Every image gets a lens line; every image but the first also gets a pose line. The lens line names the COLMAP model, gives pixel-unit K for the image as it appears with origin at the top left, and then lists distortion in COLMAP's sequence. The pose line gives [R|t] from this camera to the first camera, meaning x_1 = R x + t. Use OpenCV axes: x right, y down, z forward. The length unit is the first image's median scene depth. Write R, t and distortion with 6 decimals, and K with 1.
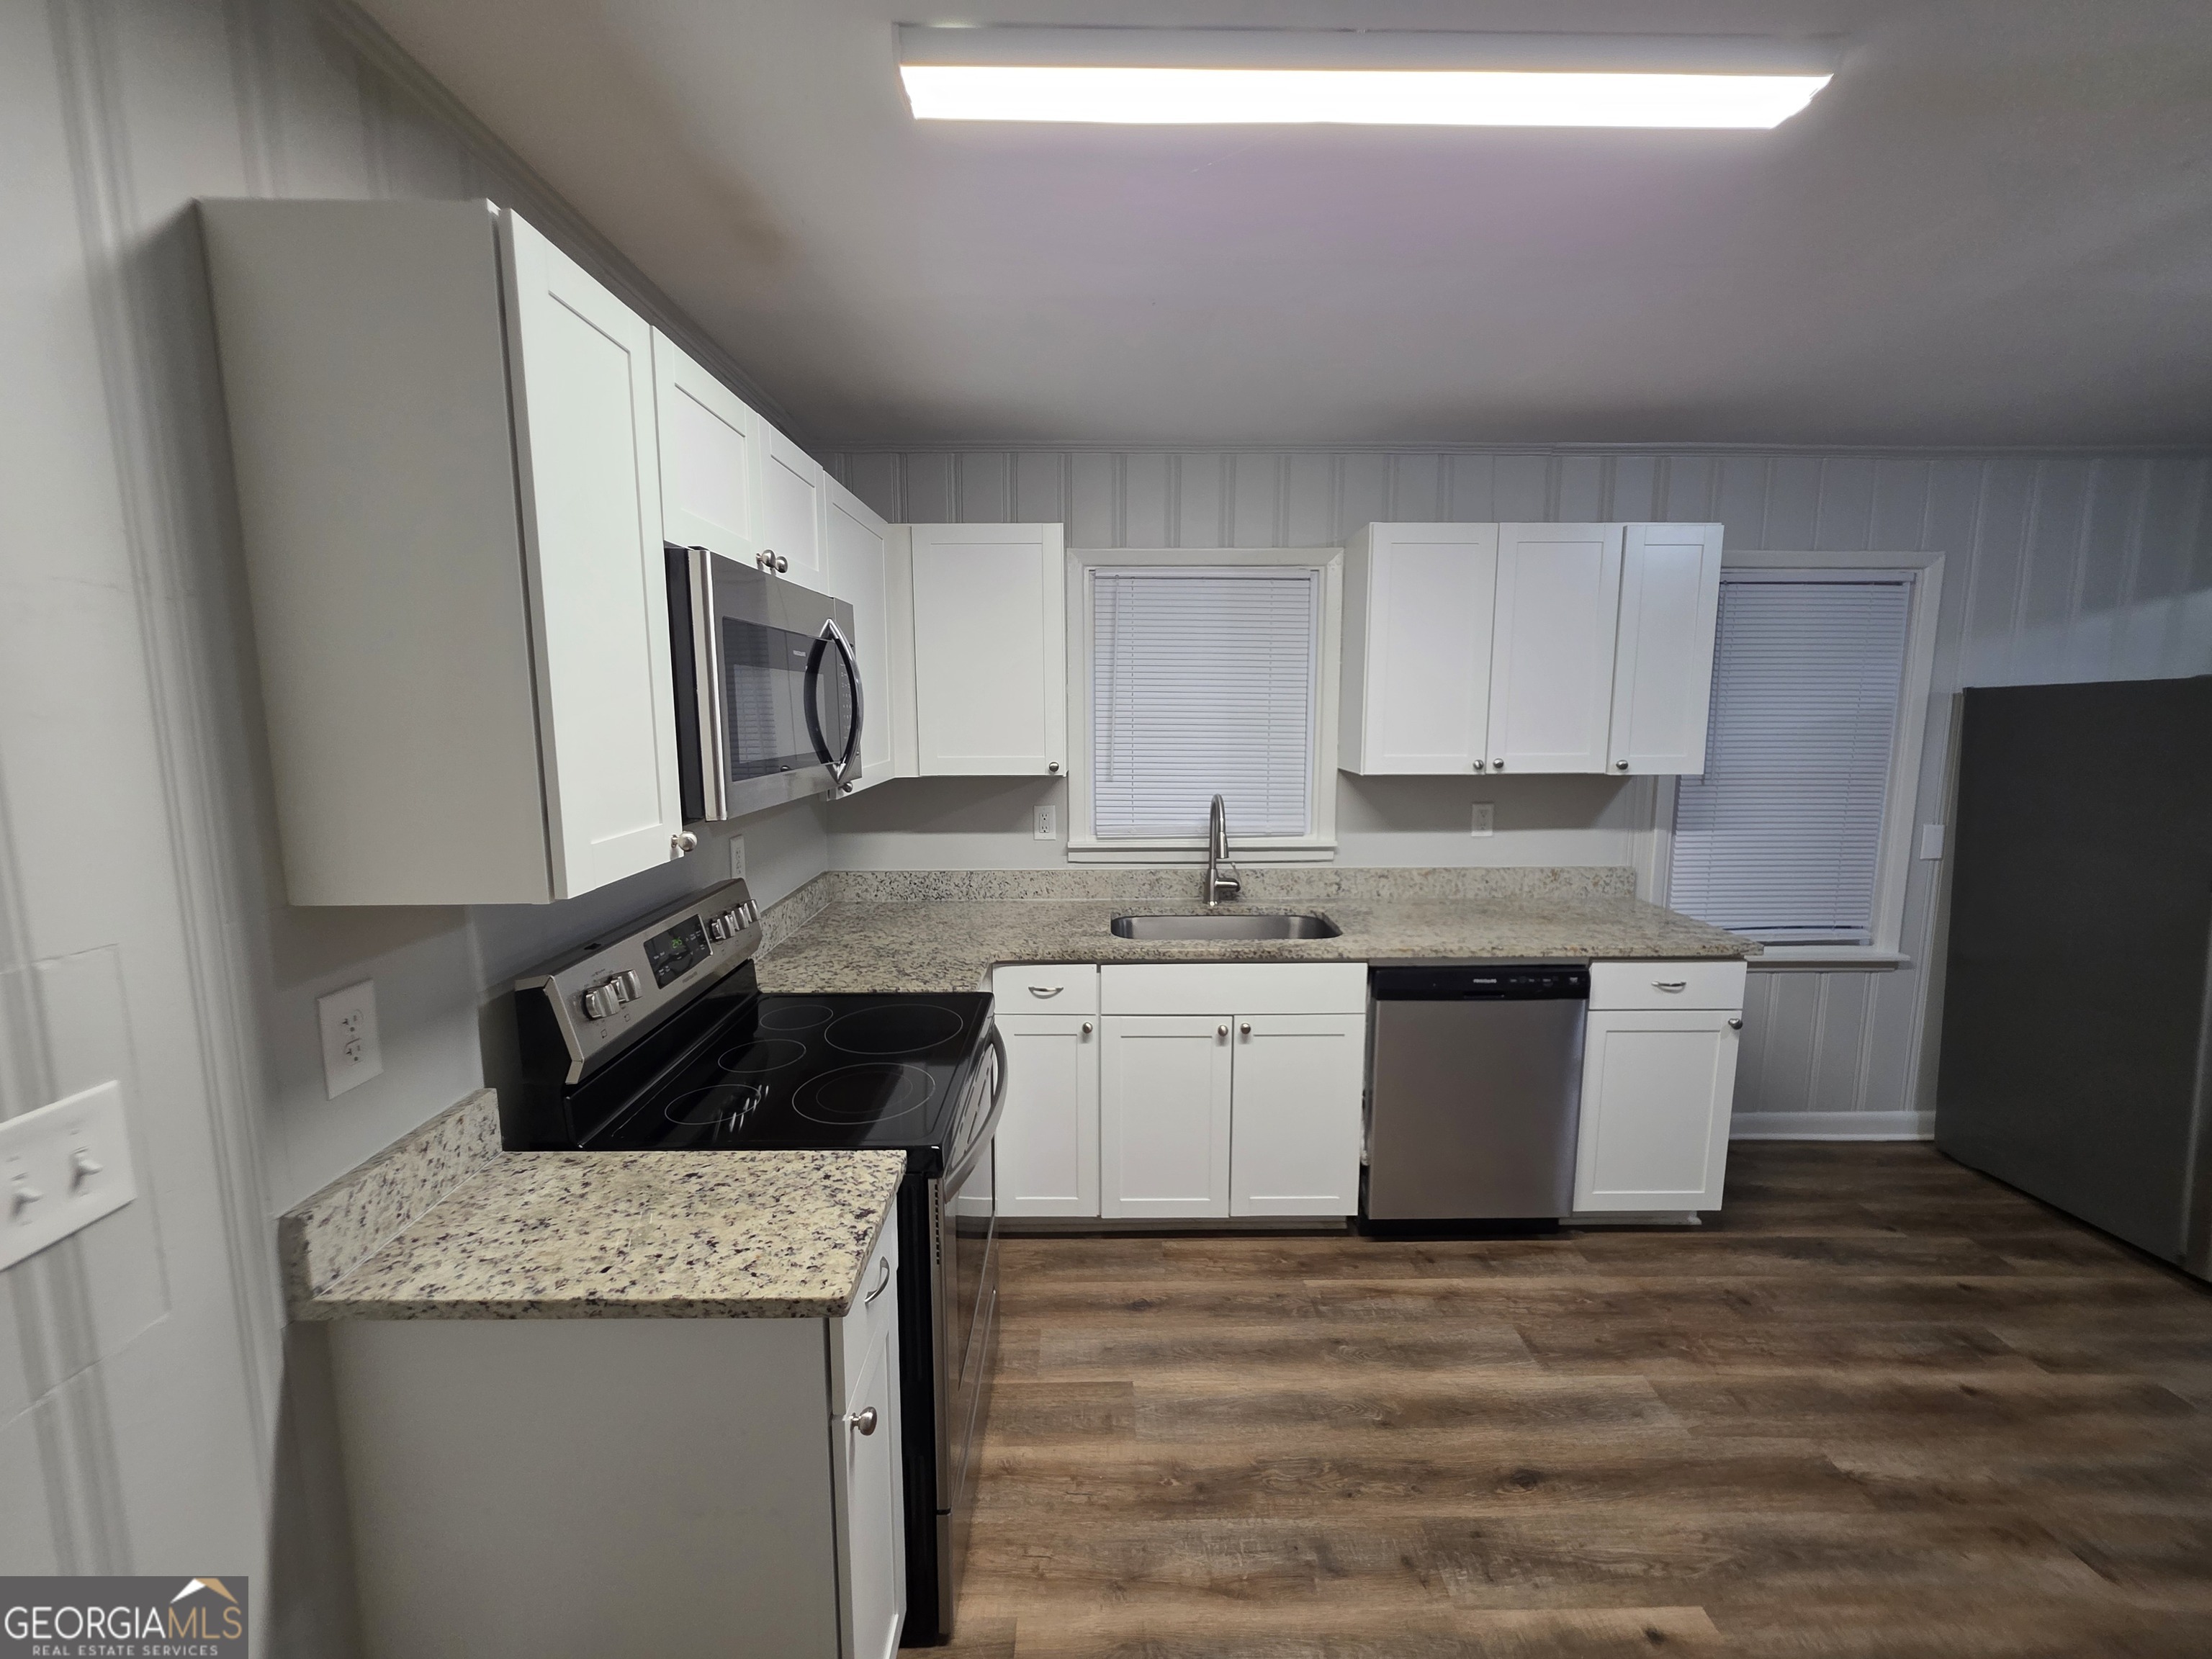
lens RADIAL K [[884.2, 0, 1108.7], [0, 884.2, 817.3], [0, 0, 1]] dist [-0.002639, 0.001234]
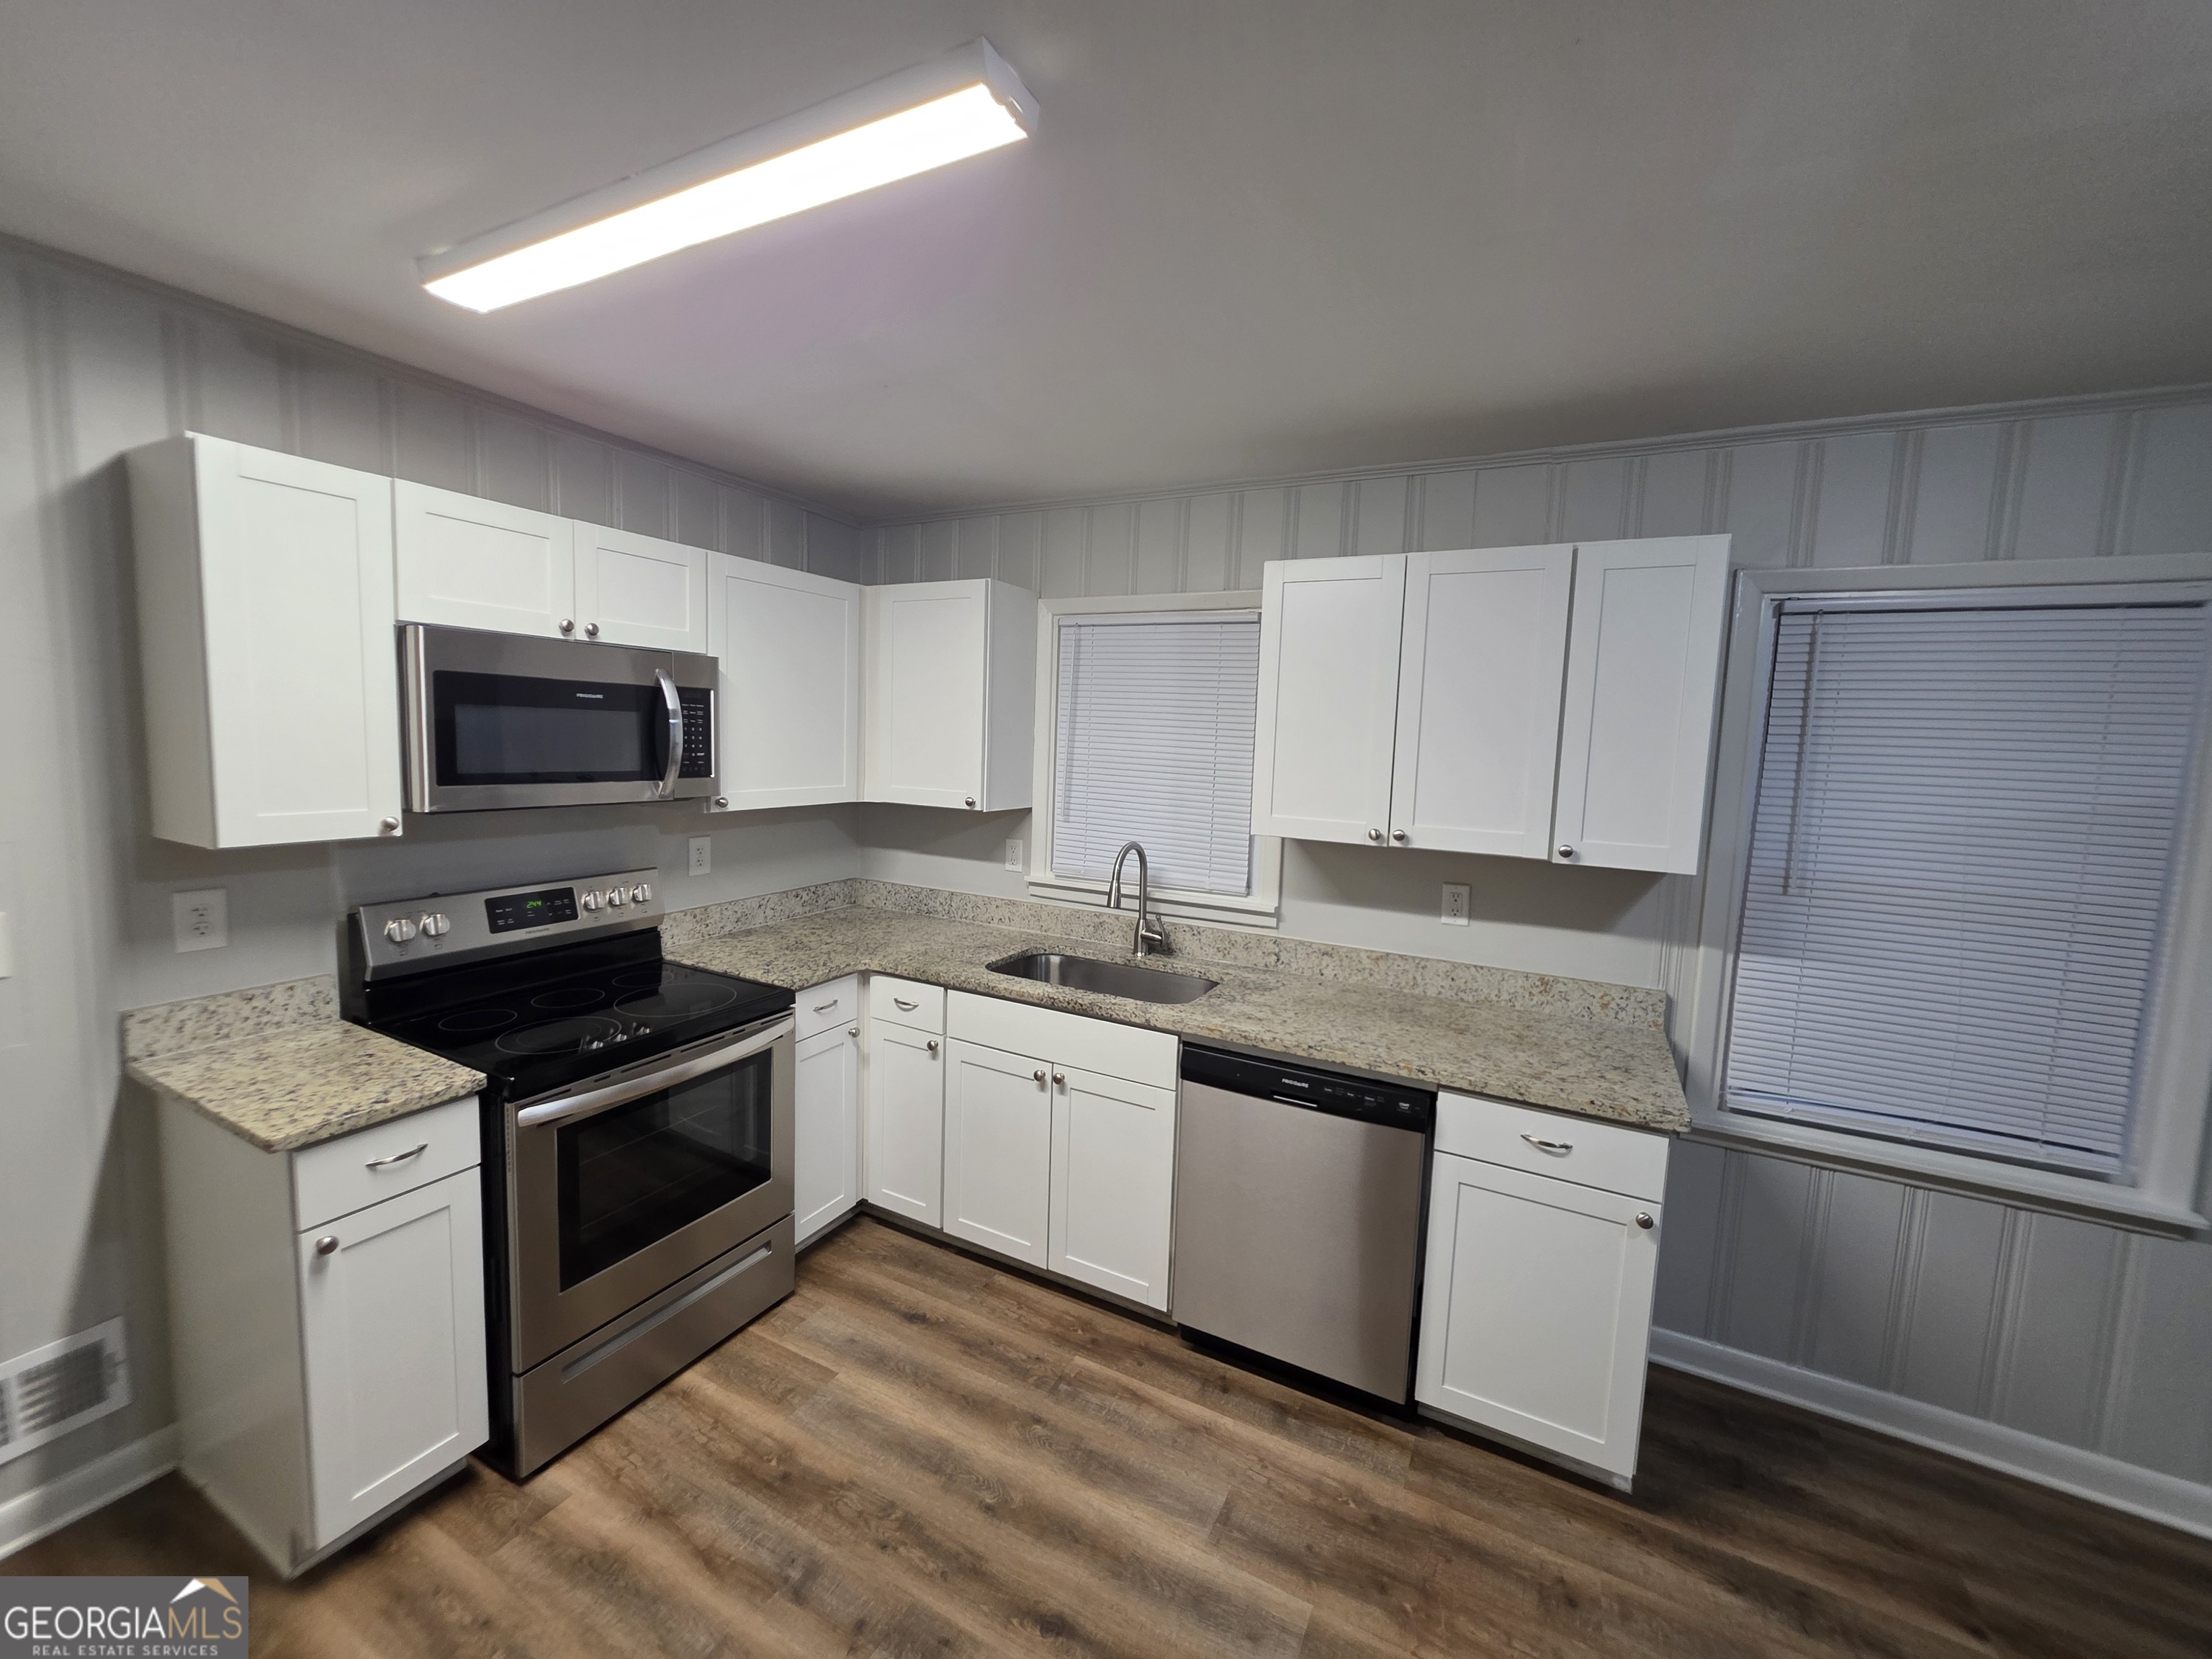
lens RADIAL K [[884.2, 0, 1108.0], [0, 884.2, 817.2], [0, 0, 1]] dist [-0.002639, 0.001234]
pose [[0.879389, 0.078941, -0.469514, 0.659464], [-0.098884, 0.994938, -0.017926, -0.039409], [0.465722, 0.062191, 0.882743, 0.141737]]
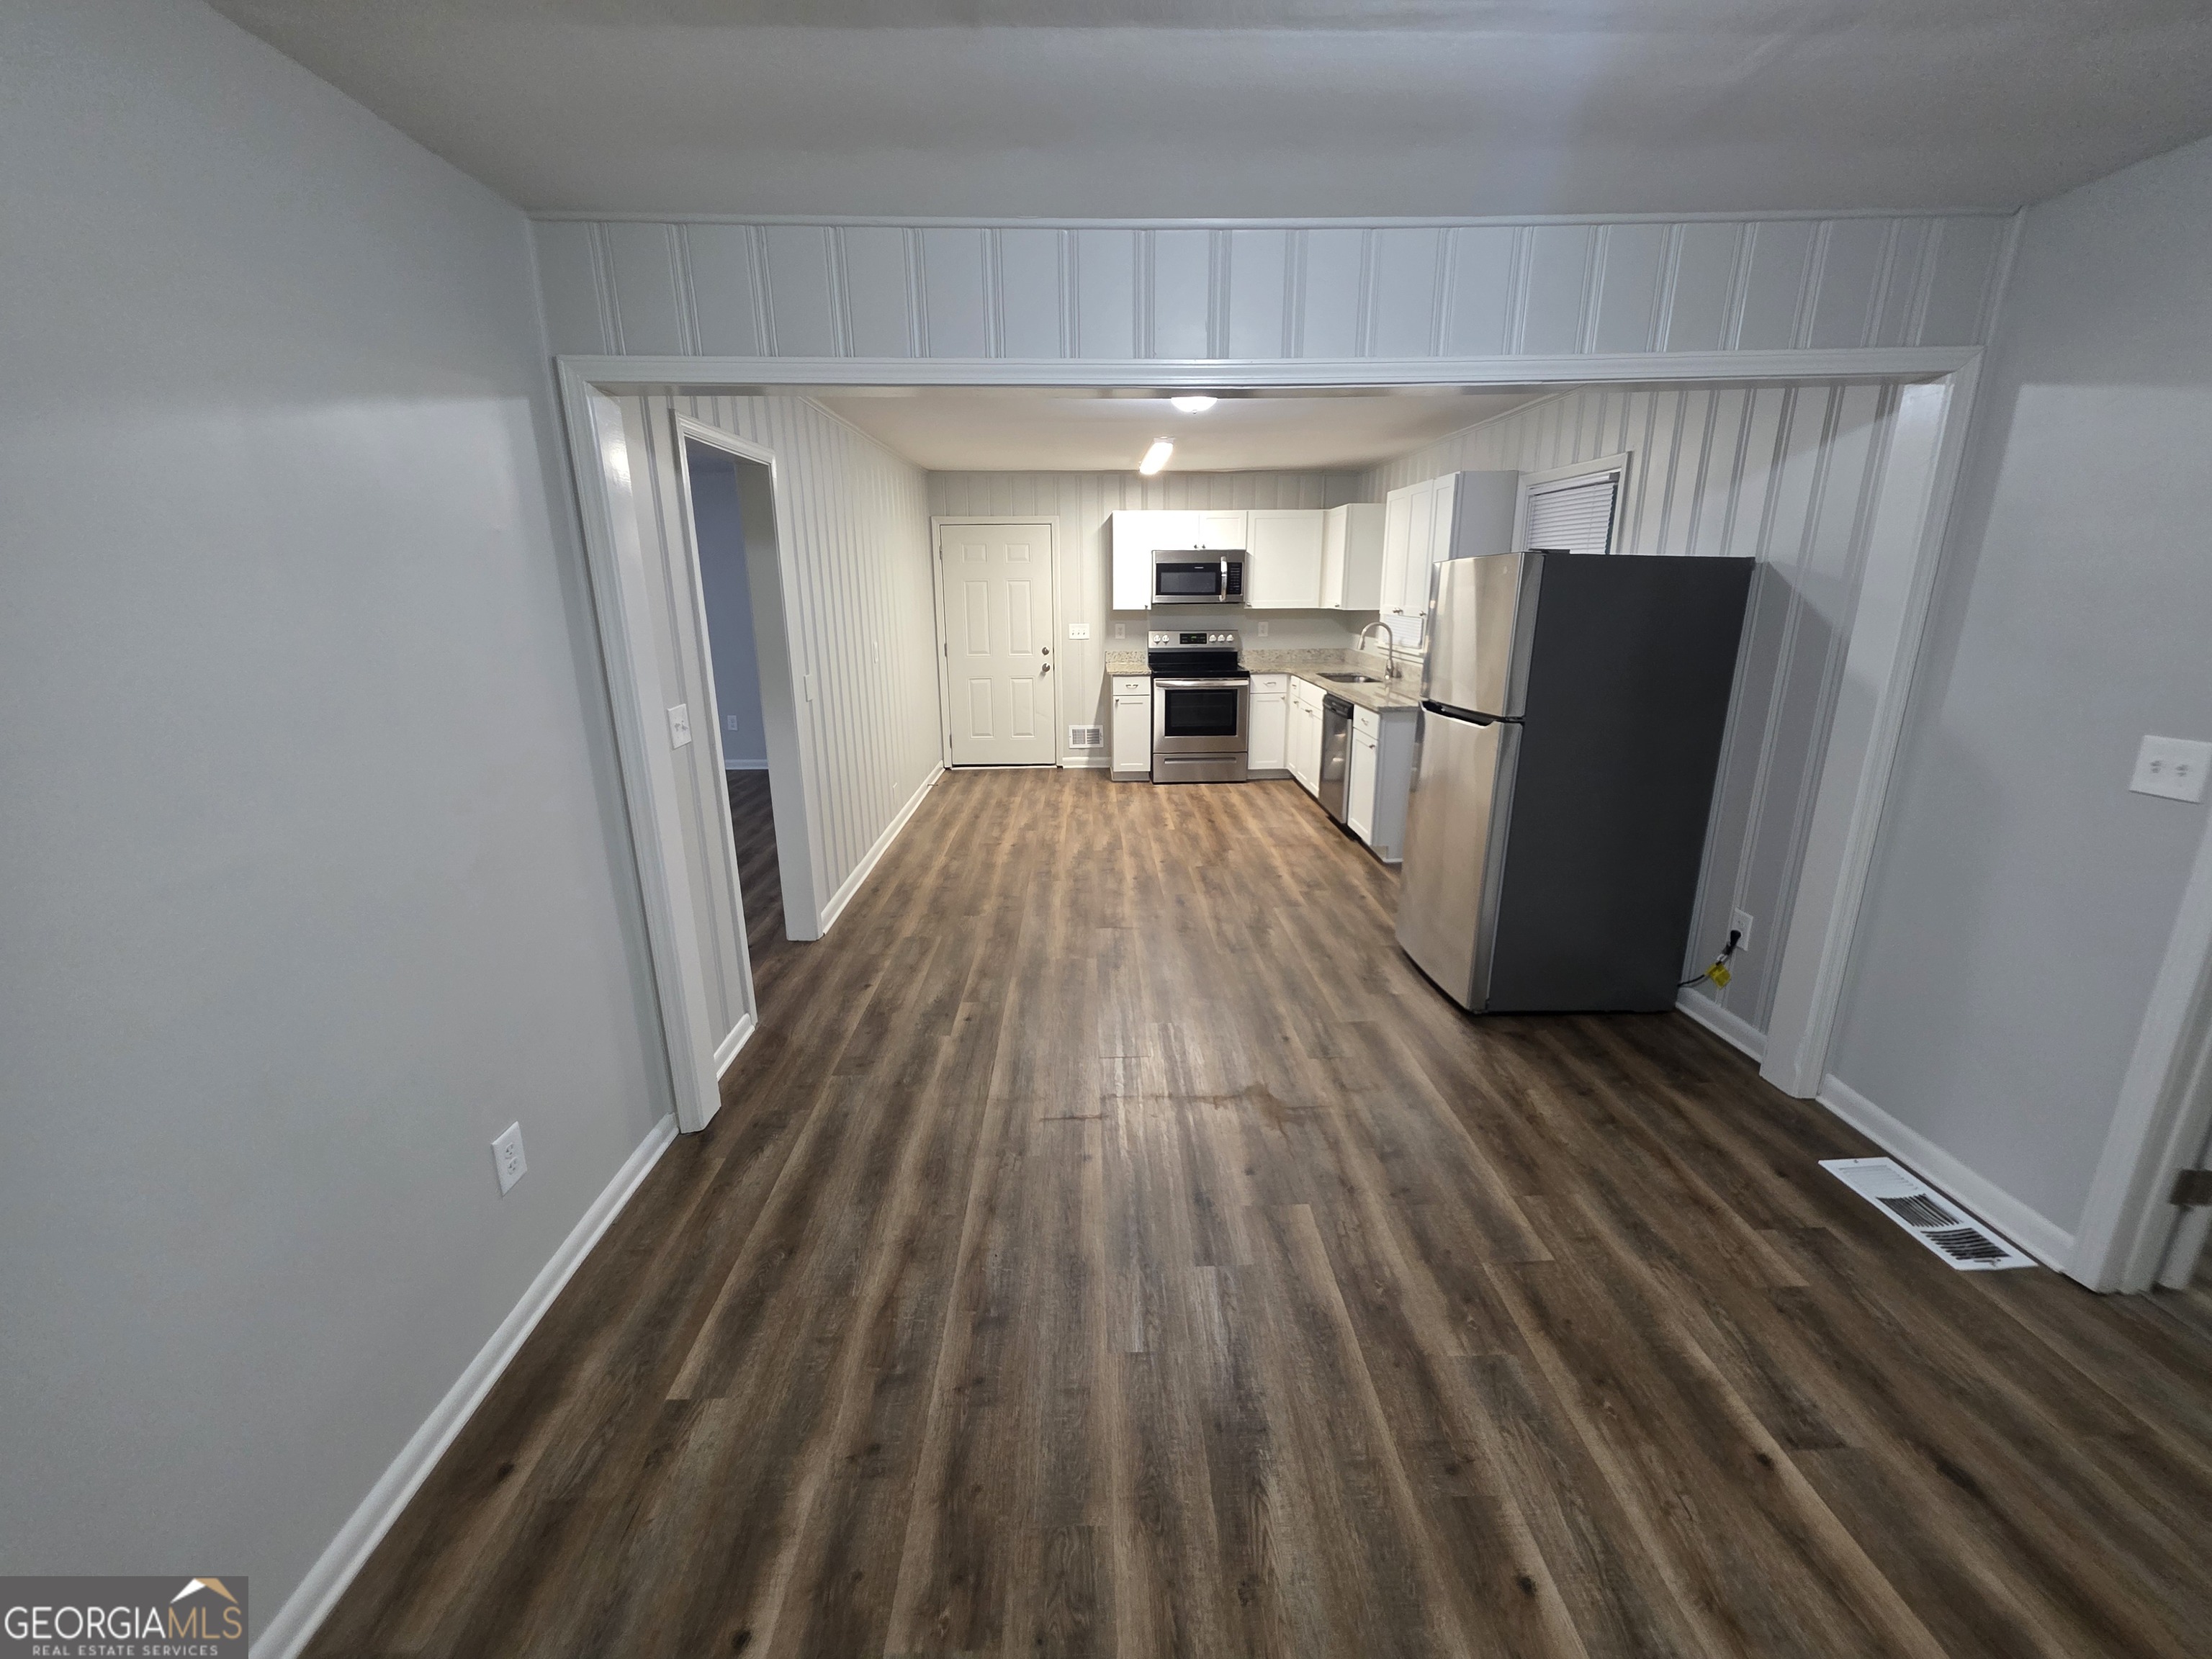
lens RADIAL K [[884.2, 0, 1102.0], [0, 884.2, 816.6], [0, 0, 1]] dist [-0.002639, 0.001234]
pose [[0.007235, 0.261602, -0.965149, 2.759168], [-0.120423, 0.958378, 0.258864, -0.056513], [0.992696, 0.114354, 0.038437, 0.351707]]
